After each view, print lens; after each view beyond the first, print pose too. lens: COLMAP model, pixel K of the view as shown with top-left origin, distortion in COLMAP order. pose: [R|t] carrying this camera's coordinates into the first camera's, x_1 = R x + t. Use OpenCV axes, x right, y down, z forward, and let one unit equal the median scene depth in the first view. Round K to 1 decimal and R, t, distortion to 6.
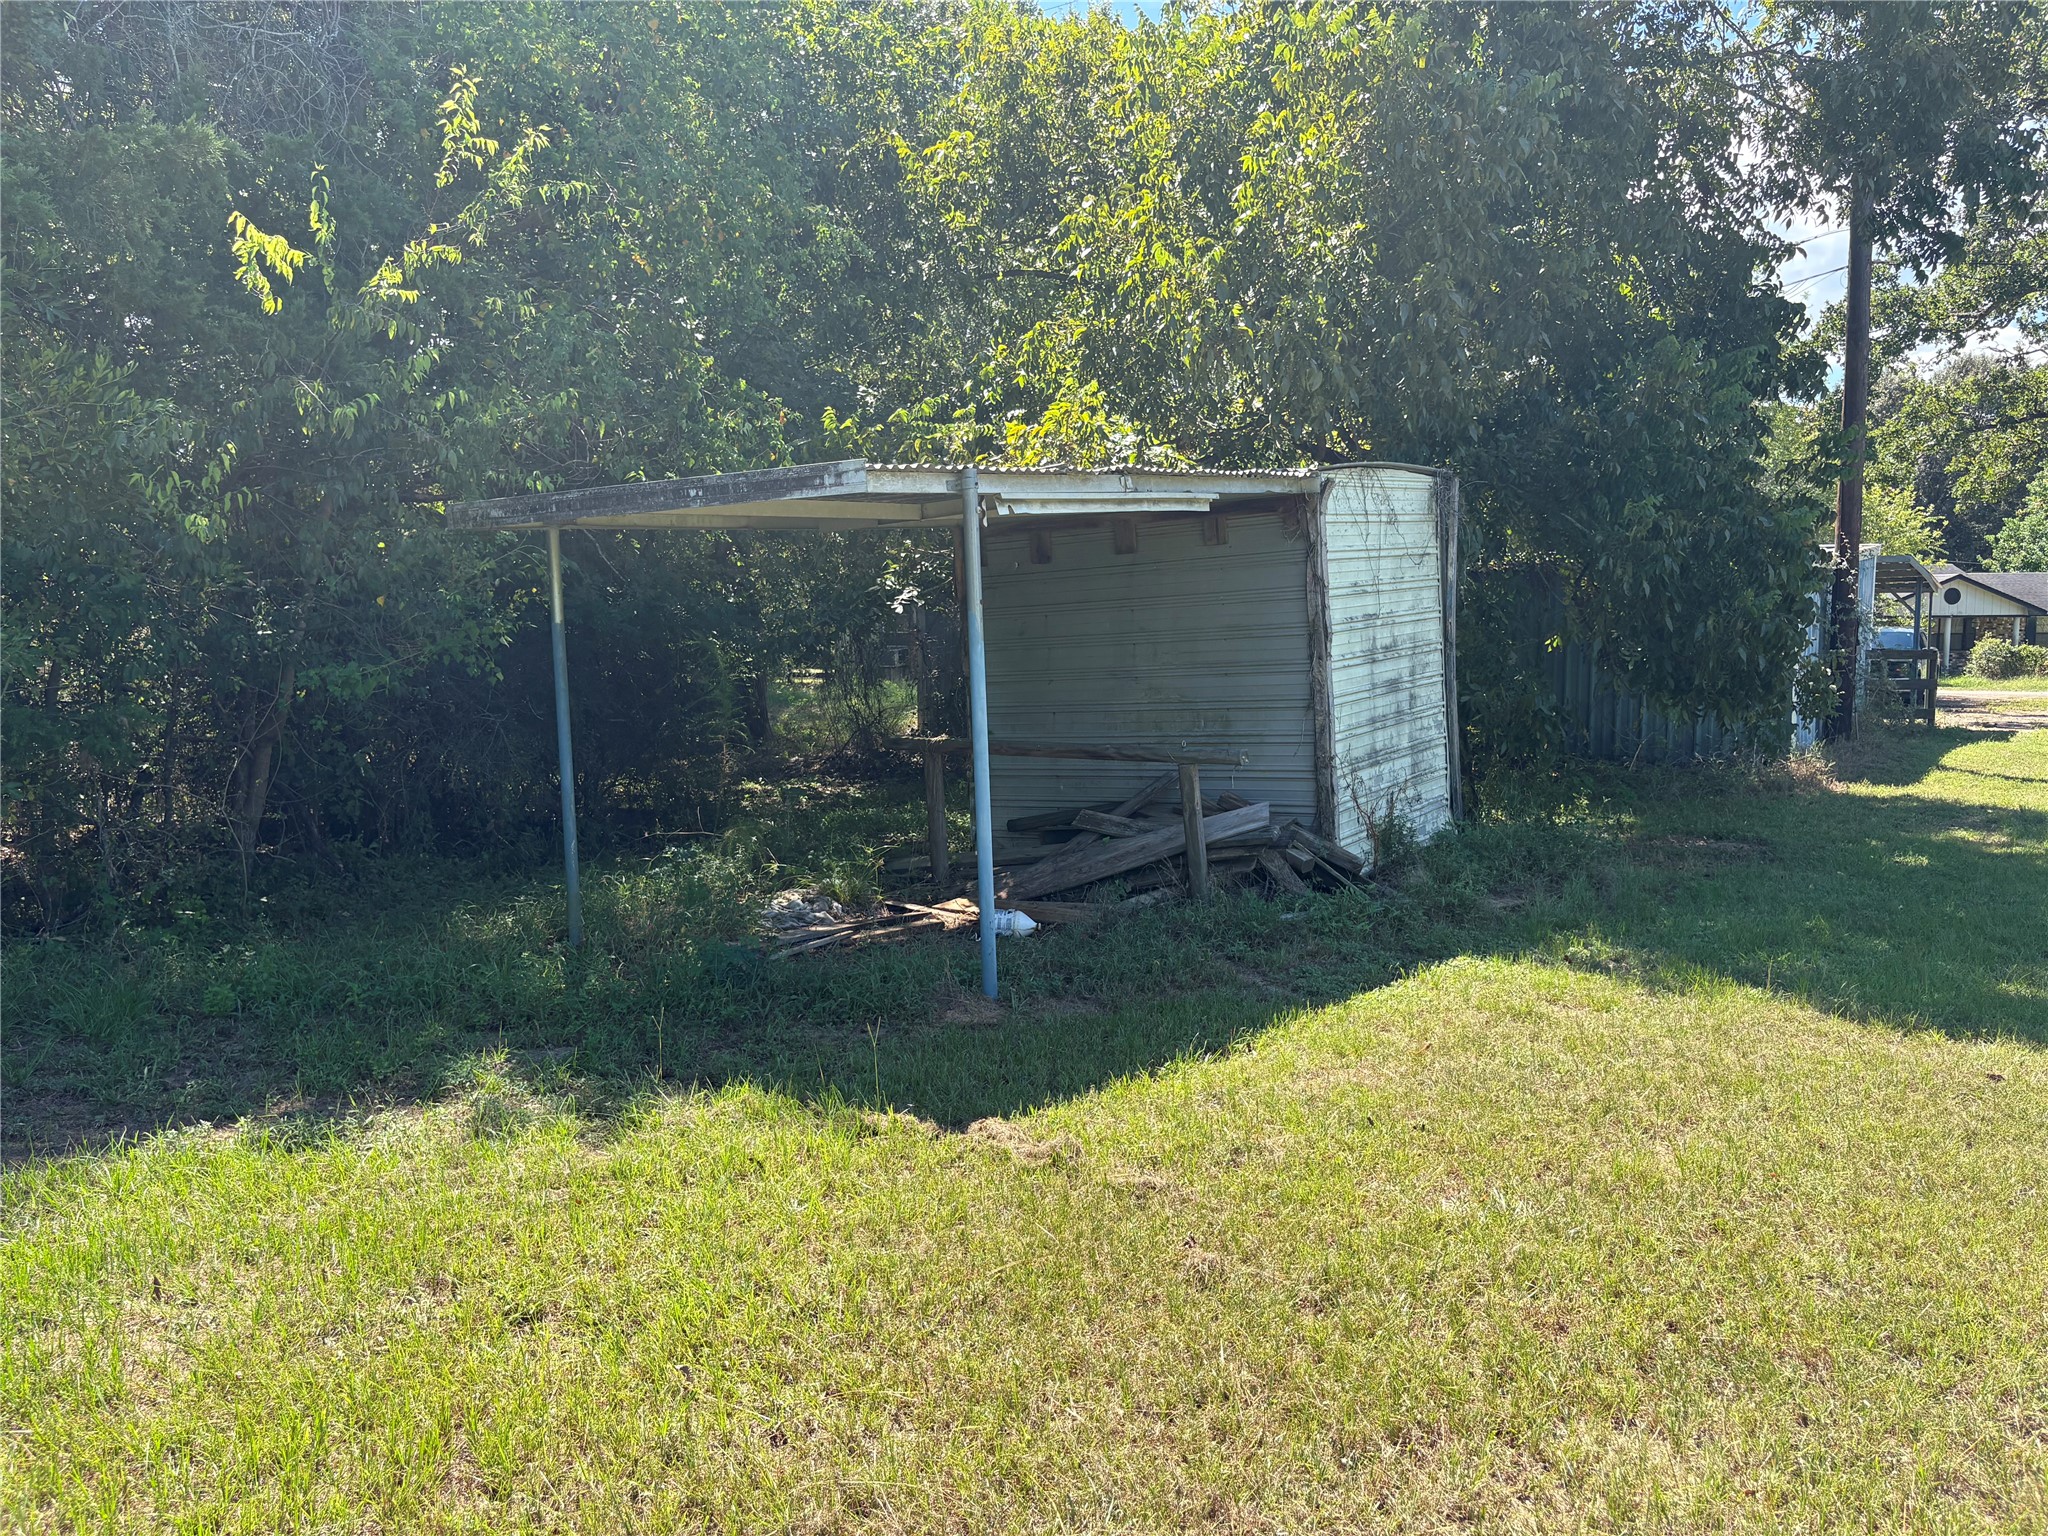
lens RADIAL K [[1560.2, 0, 1017.2], [0, 1560.2, 770.6], [0, 0, 1]] dist [0.047035, -0.052001]
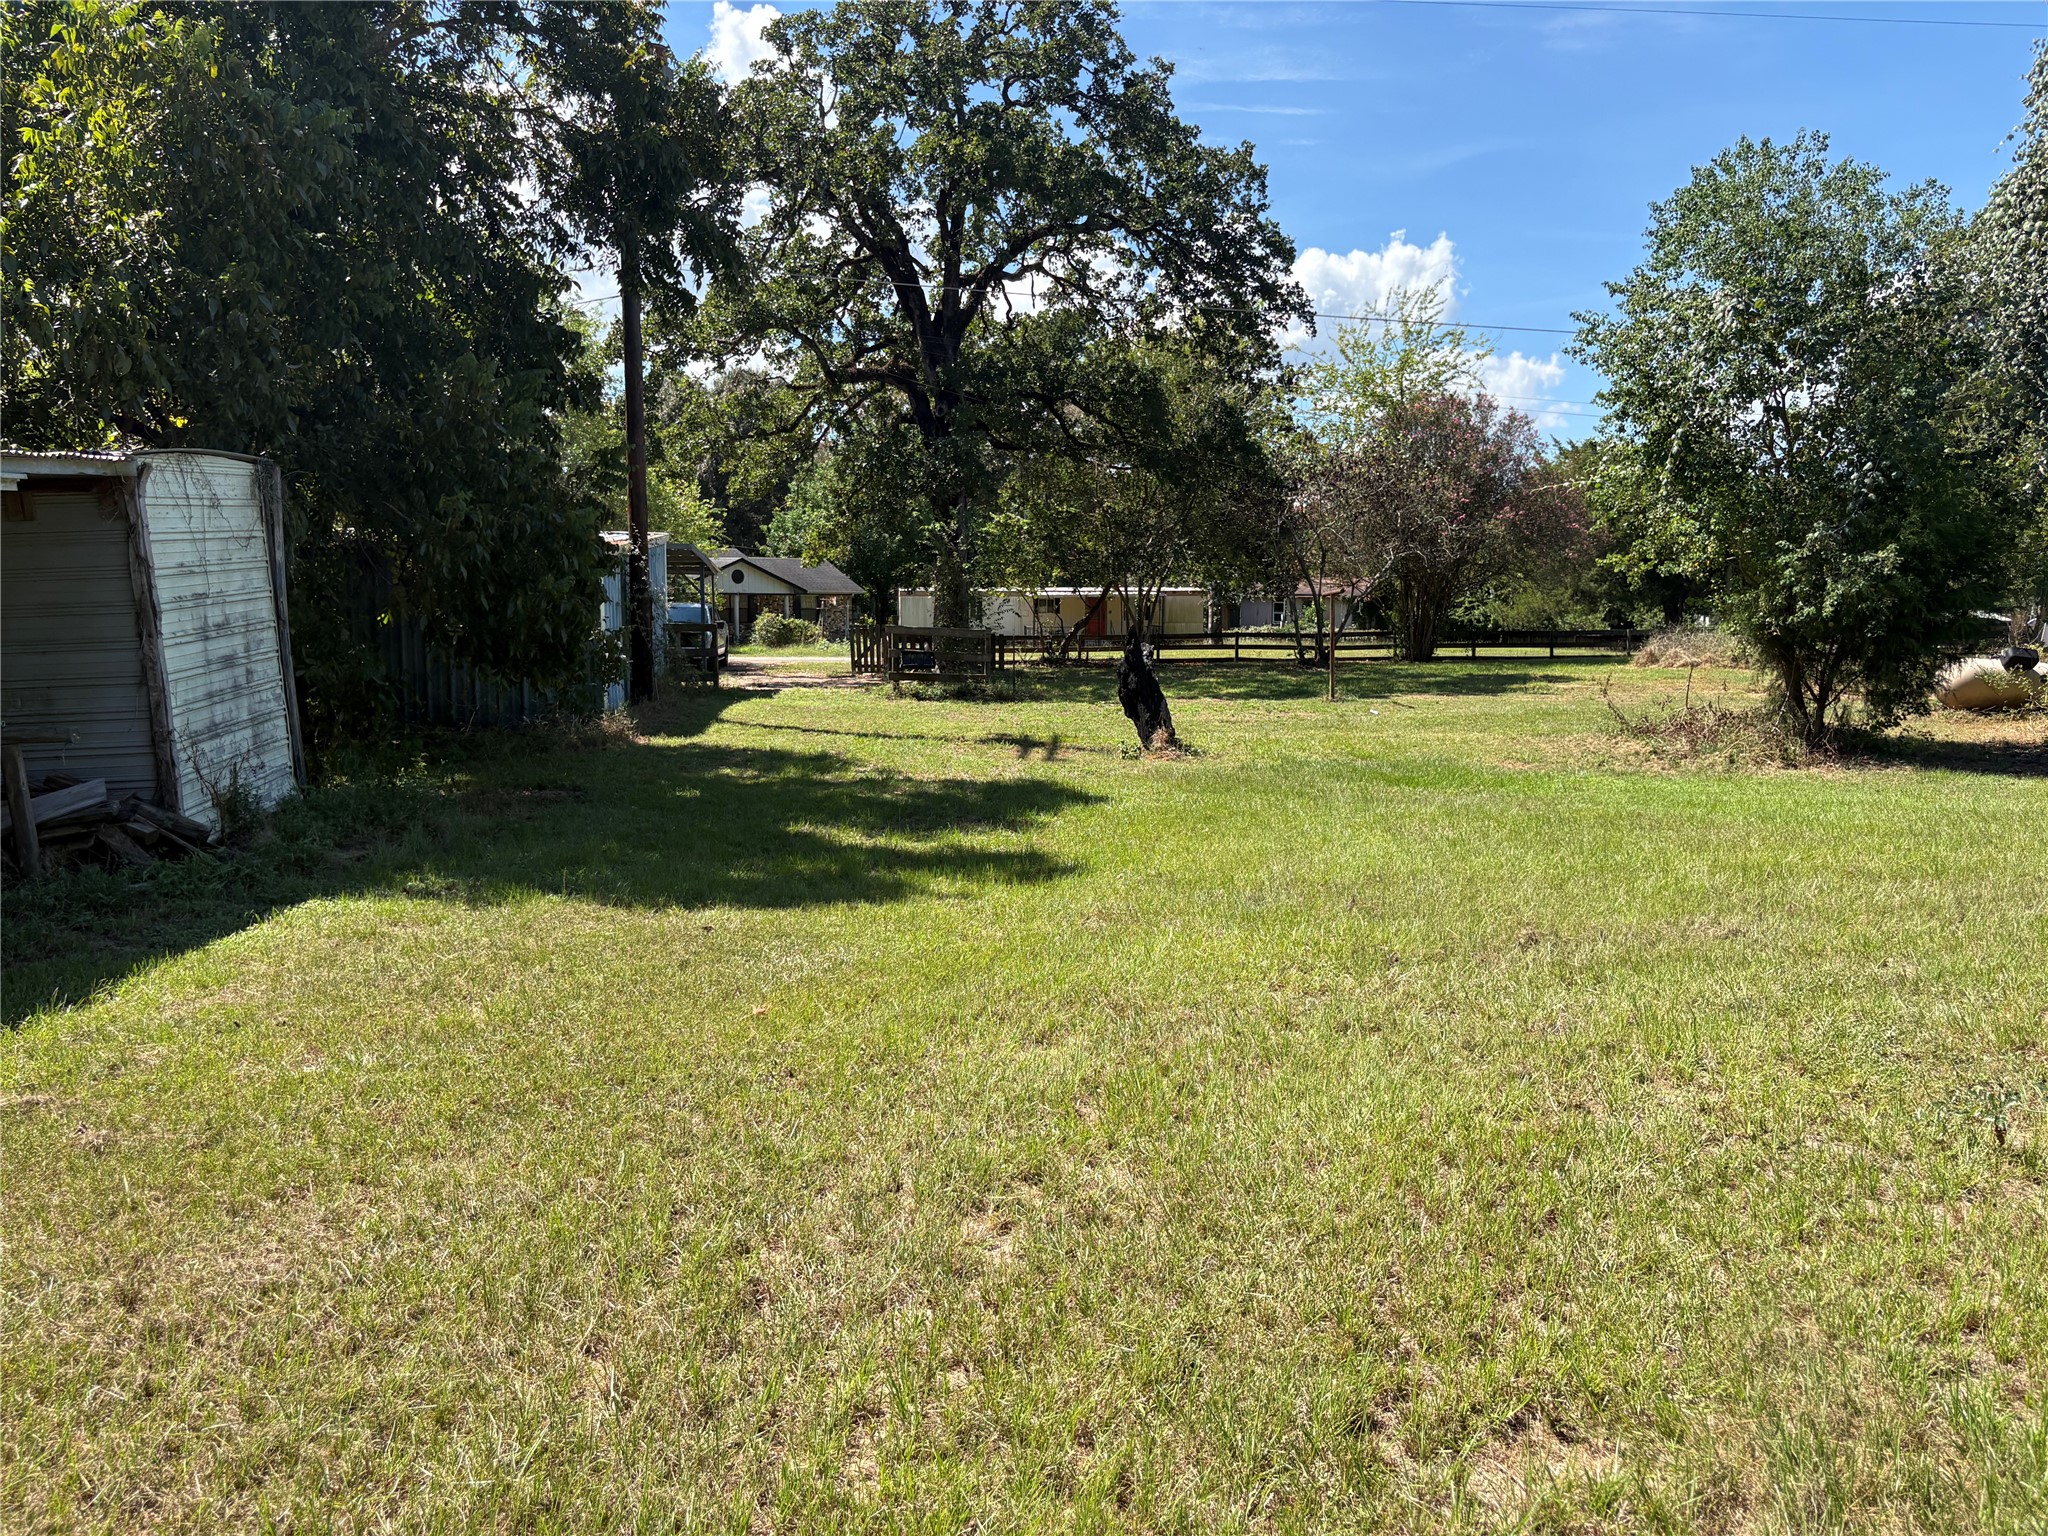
lens RADIAL K [[1560.2, 0, 1006.1], [0, 1560.2, 761.0], [0, 0, 1]] dist [0.047035, -0.052001]
pose [[0.766478, -0.060656, 0.639400, -0.038770], [0.053008, 0.998108, 0.031141, 0.006888], [-0.640079, 0.010025, 0.768244, -0.145346]]
